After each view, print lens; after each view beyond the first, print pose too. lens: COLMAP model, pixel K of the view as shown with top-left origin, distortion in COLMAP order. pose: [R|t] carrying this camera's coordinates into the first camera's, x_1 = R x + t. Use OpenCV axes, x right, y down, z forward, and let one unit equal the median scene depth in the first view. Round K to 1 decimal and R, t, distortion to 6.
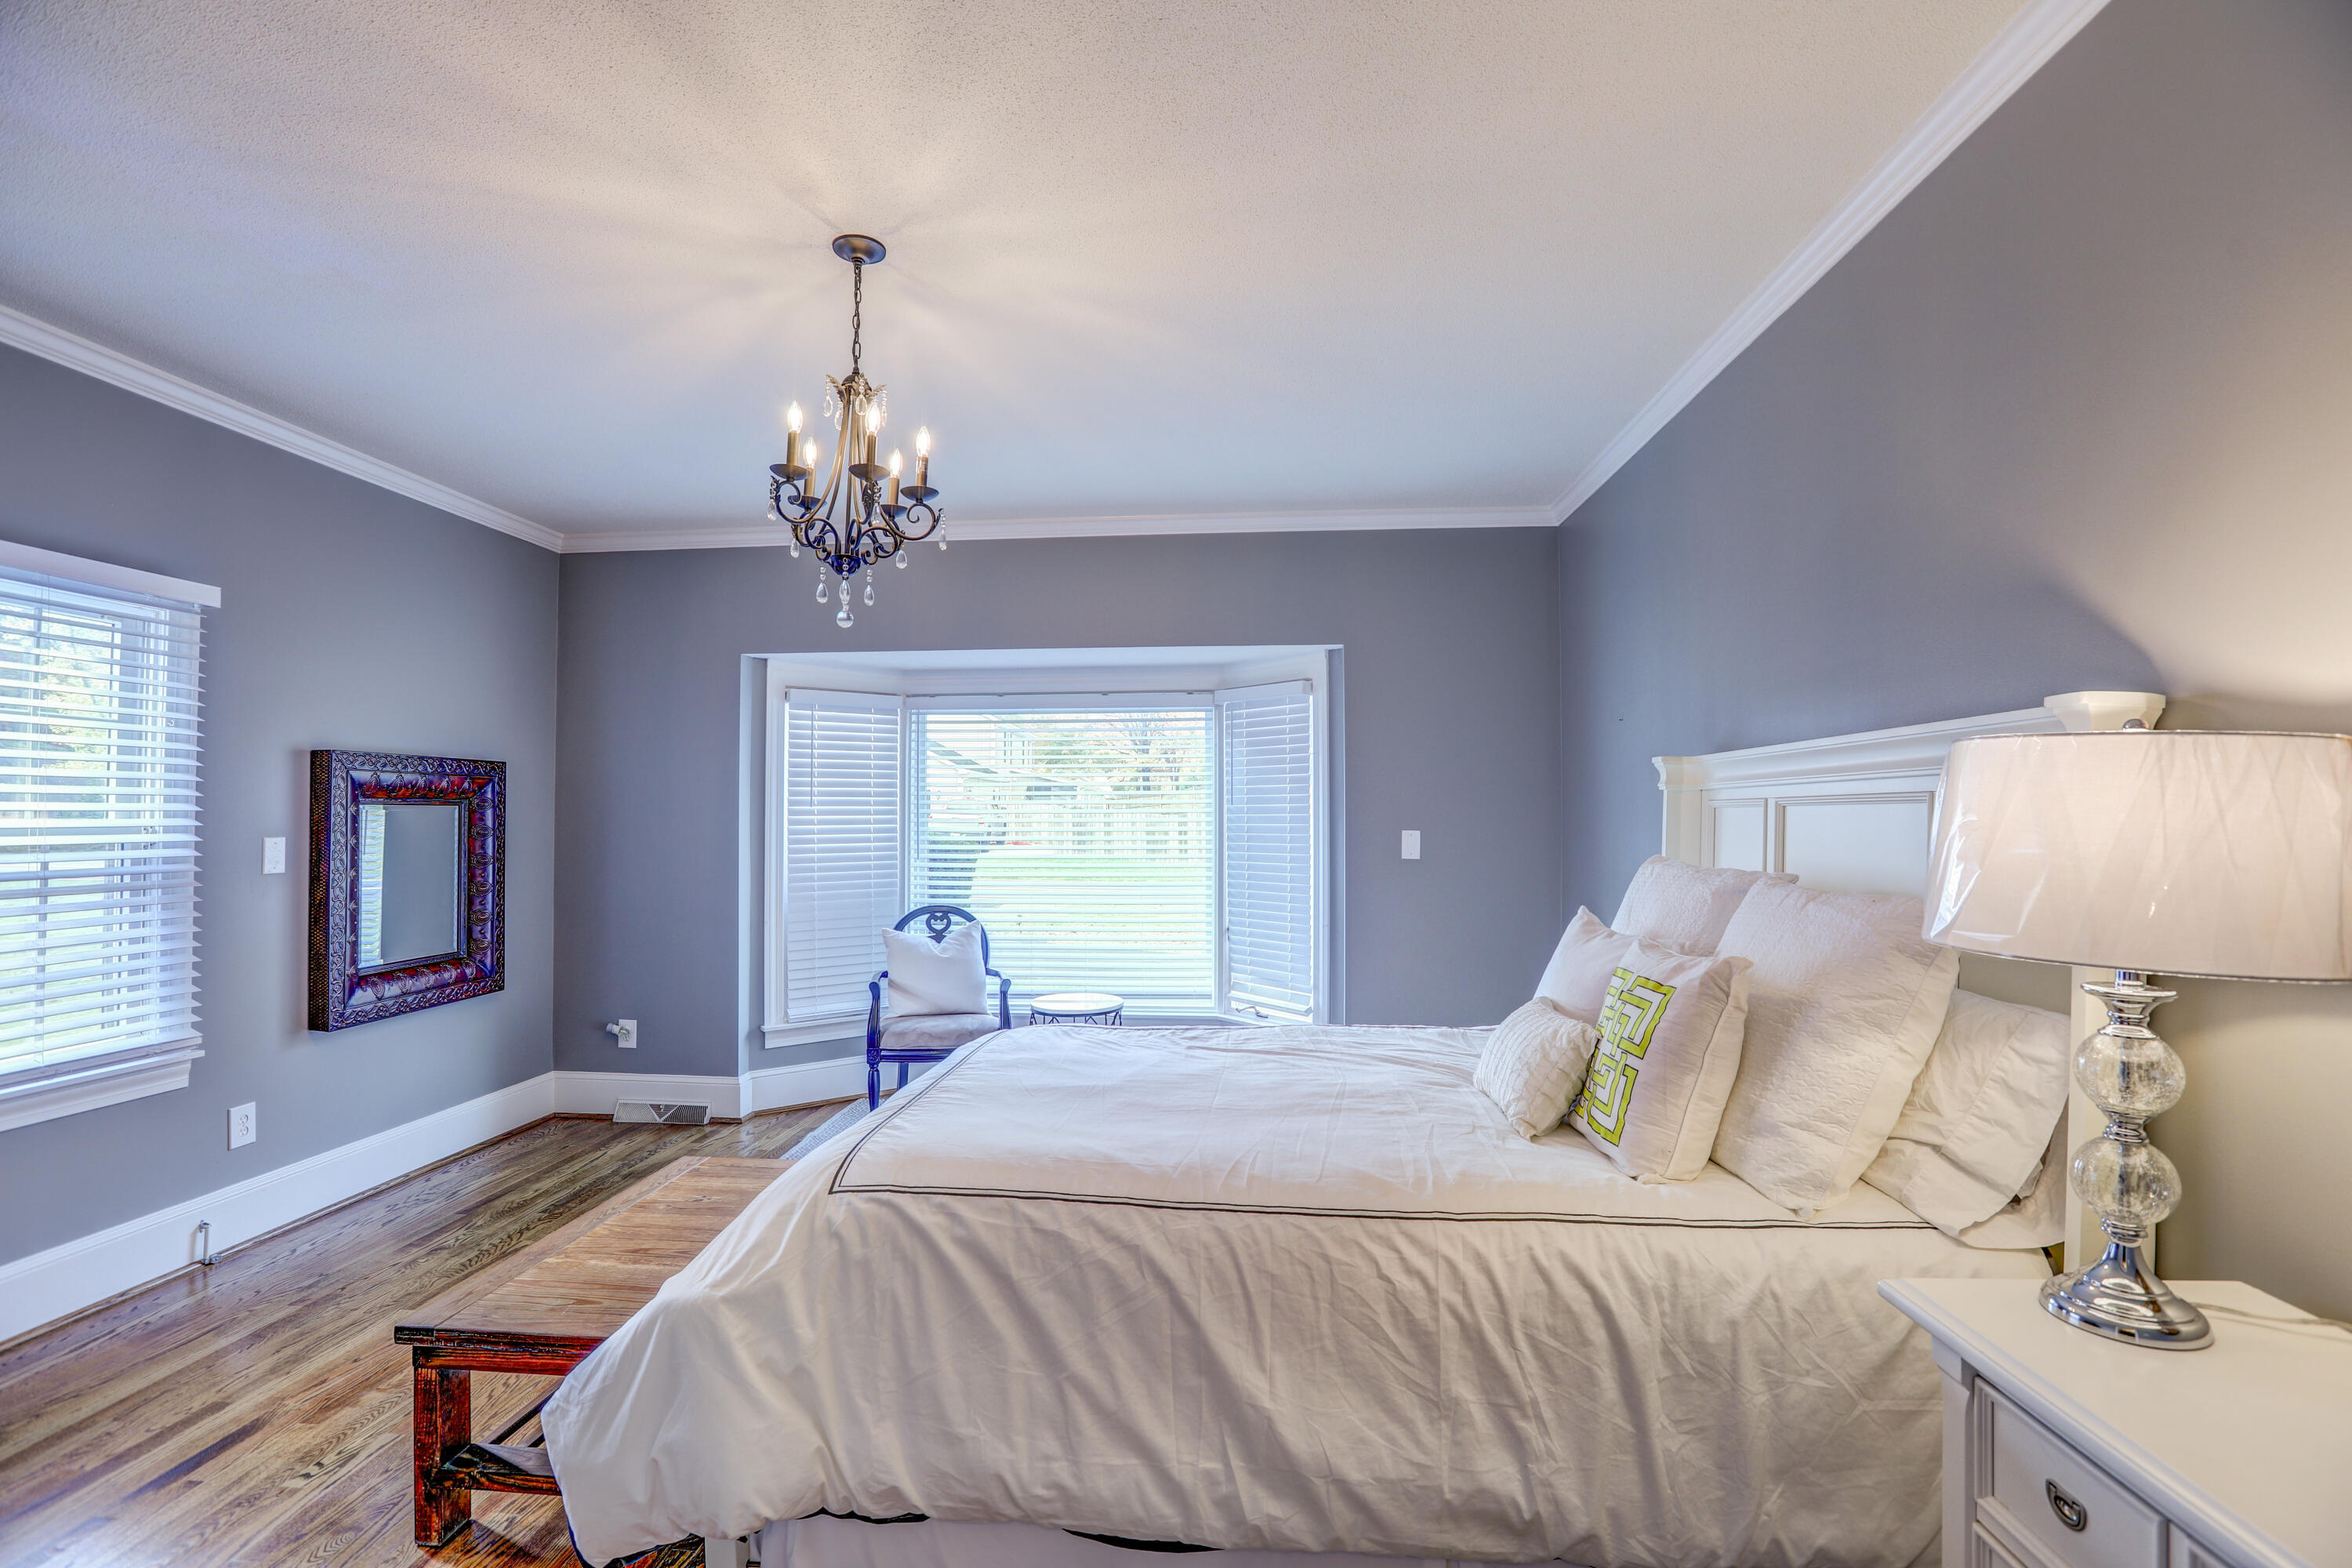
lens RADIAL K [[1077.6, 0, 1184.9], [0, 1077.6, 797.4], [0, 0, 1]] dist [-0.067273, 0.027881]
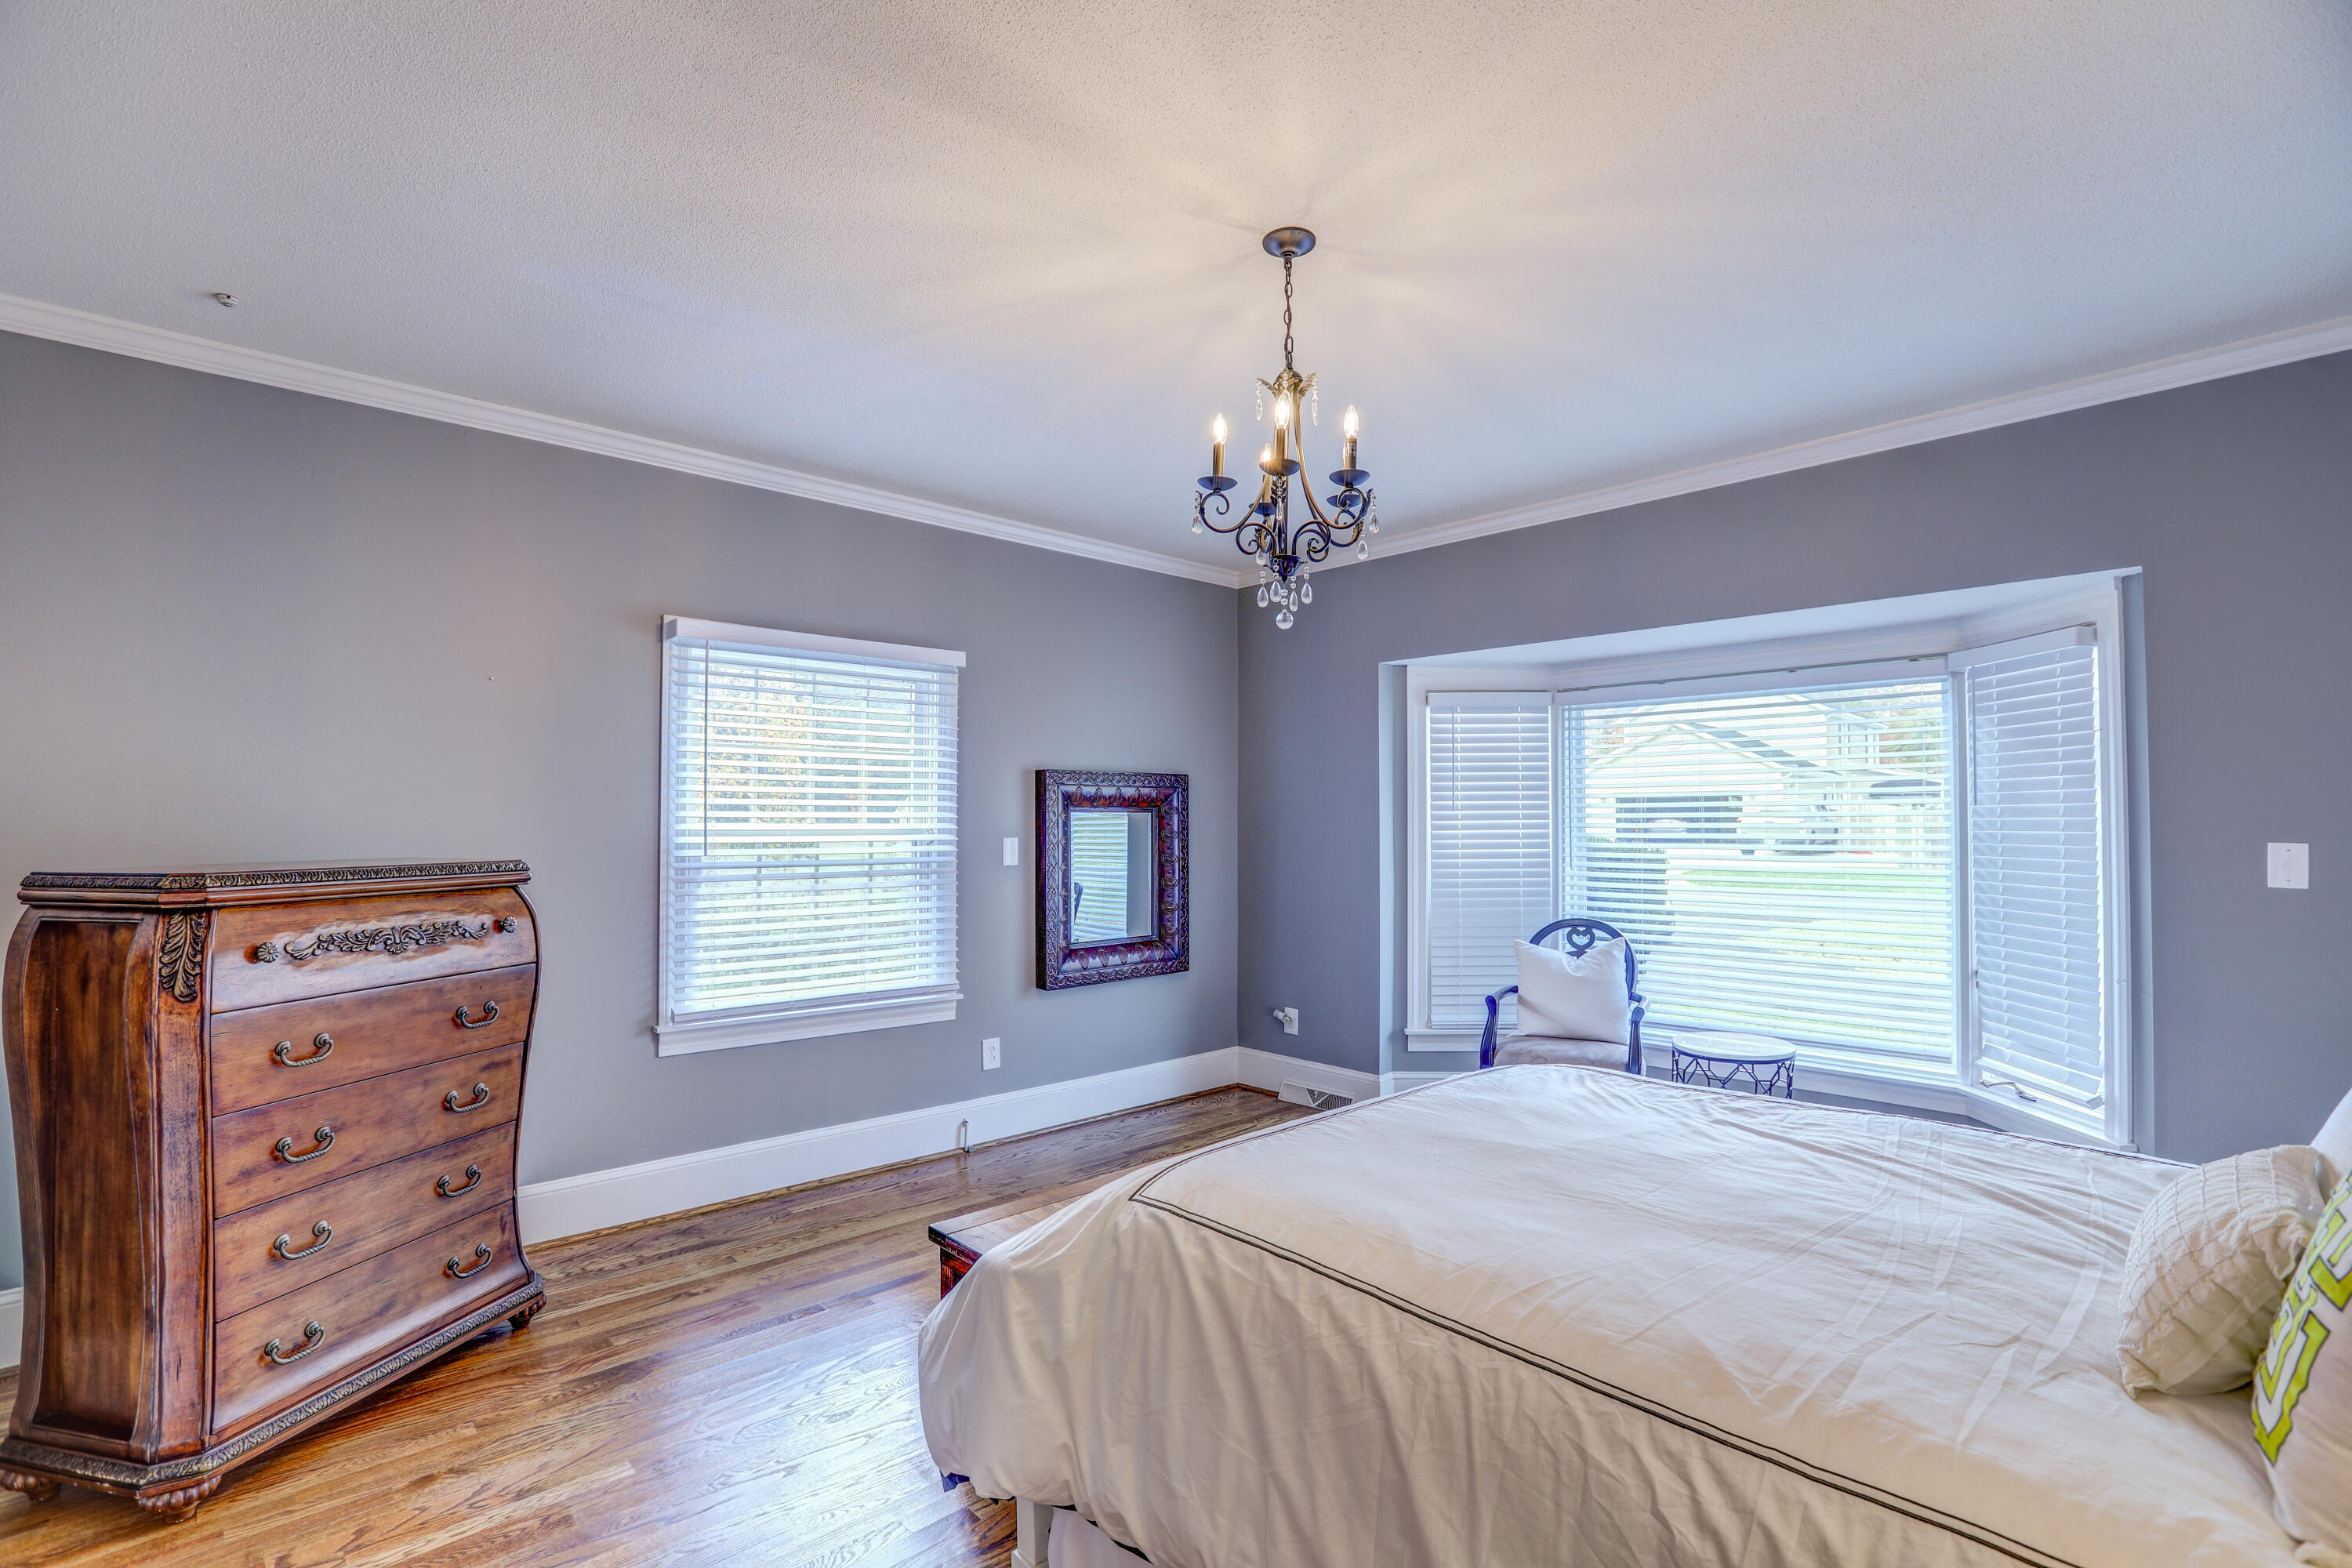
lens RADIAL K [[1077.6, 0, 1184.9], [0, 1077.6, 797.4], [0, 0, 1]] dist [-0.067273, 0.027881]
pose [[0.730861, -0.014545, -0.682372, 0.194939], [0.012029, 0.999892, -0.008429, 0.001652], [0.682421, -0.002047, 0.730957, 0.148053]]
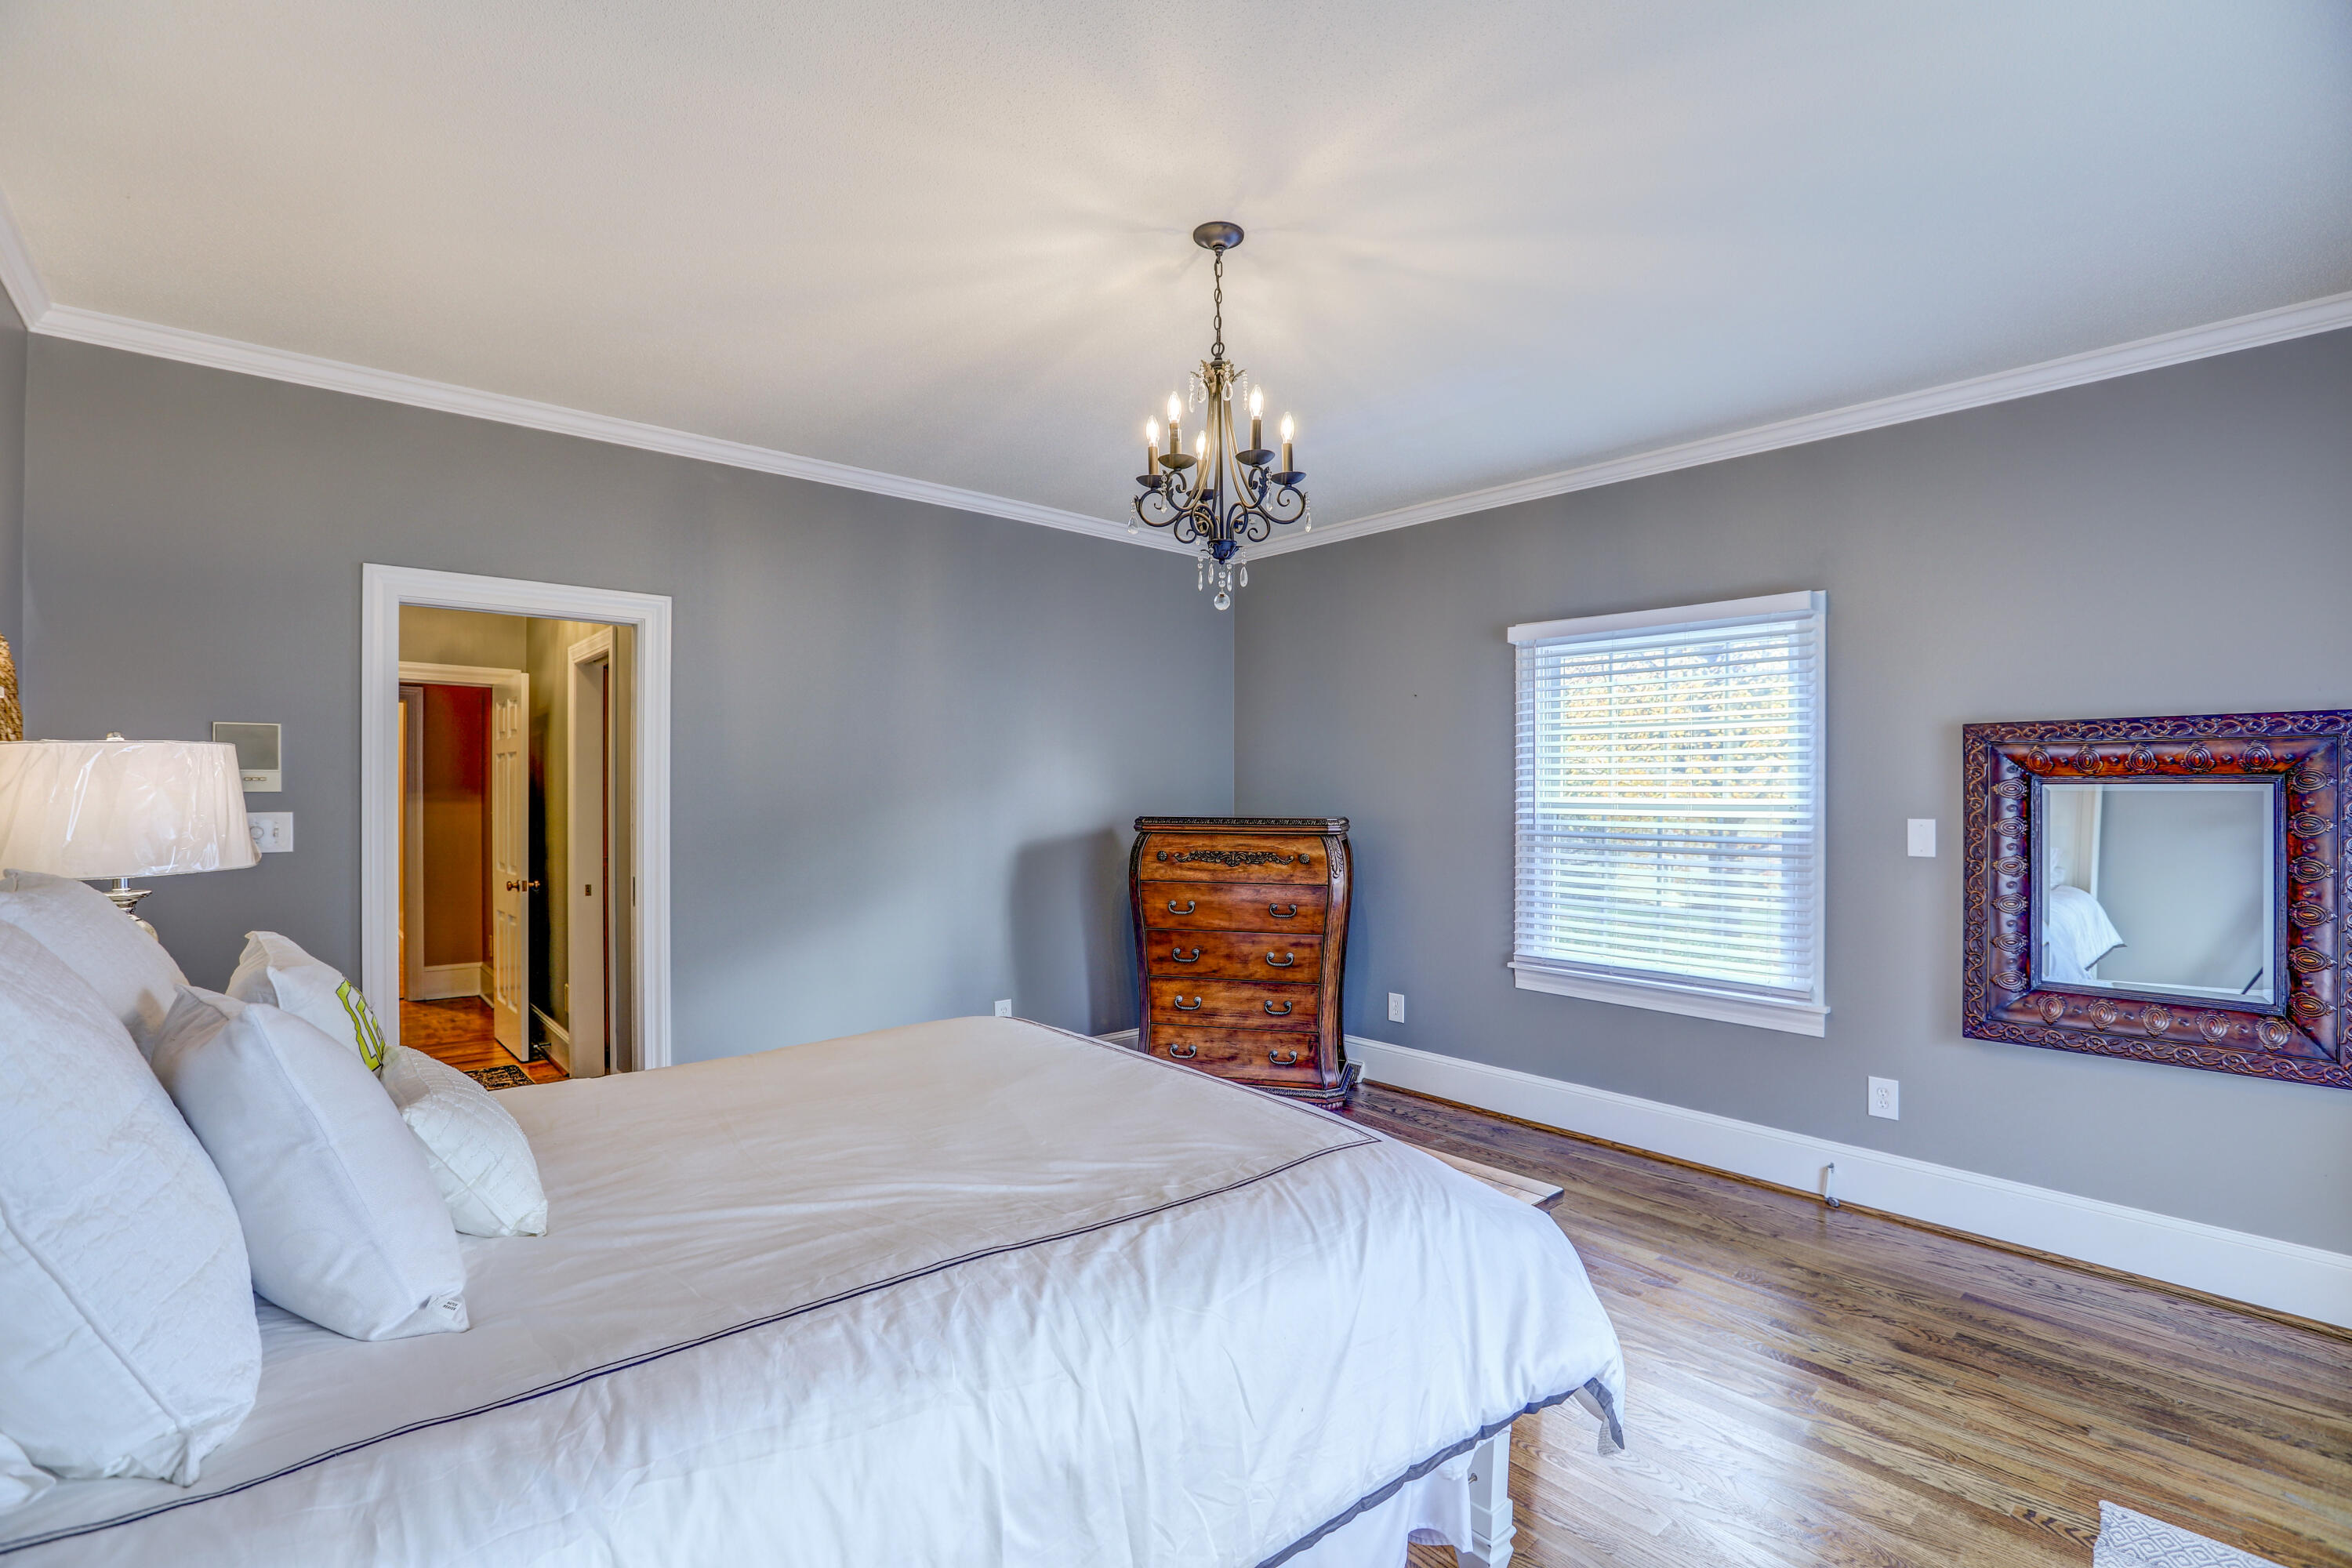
lens RADIAL K [[1064.6, 0, 1183.7], [0, 1064.6, 796.7], [0, 0, 1]] dist [-0.015814, -0.000073]
pose [[-0.705368, 0.001289, -0.708840, 0.290061], [0.009358, 0.999928, -0.007494, 0.017253], [0.708780, -0.011919, -0.705329, 1.125315]]
